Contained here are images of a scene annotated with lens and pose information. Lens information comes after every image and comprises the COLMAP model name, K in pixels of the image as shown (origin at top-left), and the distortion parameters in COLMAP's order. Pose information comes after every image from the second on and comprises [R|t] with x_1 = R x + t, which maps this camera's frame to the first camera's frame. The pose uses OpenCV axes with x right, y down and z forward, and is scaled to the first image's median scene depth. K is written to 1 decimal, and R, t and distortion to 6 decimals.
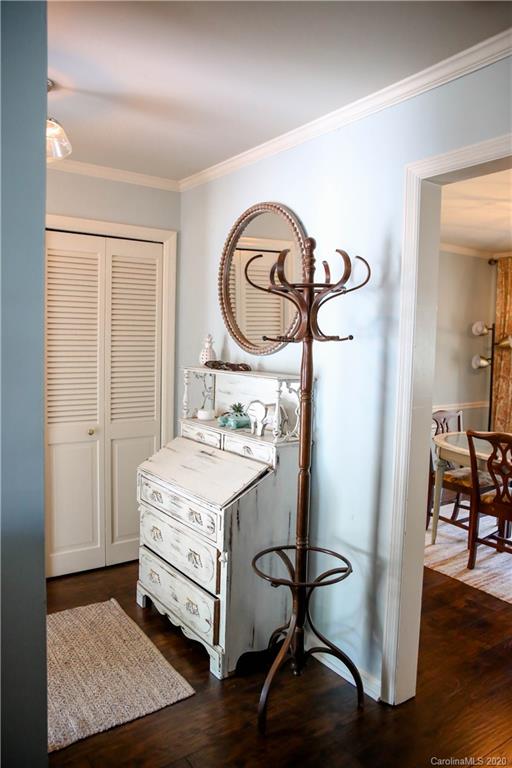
lens RADIAL K [[559.9, 0, 256.0], [0, 559.9, 384.0], [0, 0, 1]] dist [-0.062356, -0.000087]
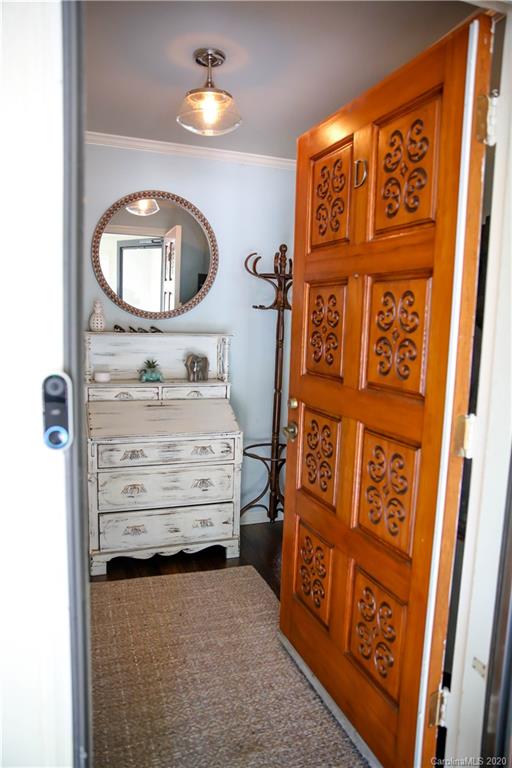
lens RADIAL K [[521.5, 0, 256.0], [0, 521.5, 384.0], [0, 0, 1]] dist [-0.111014, 0.080736]
pose [[0.251951, -0.132811, 0.958583, -1.046267], [0.053190, 0.990941, 0.123314, -0.039989], [-0.966277, 0.019918, 0.256733, 0.525899]]
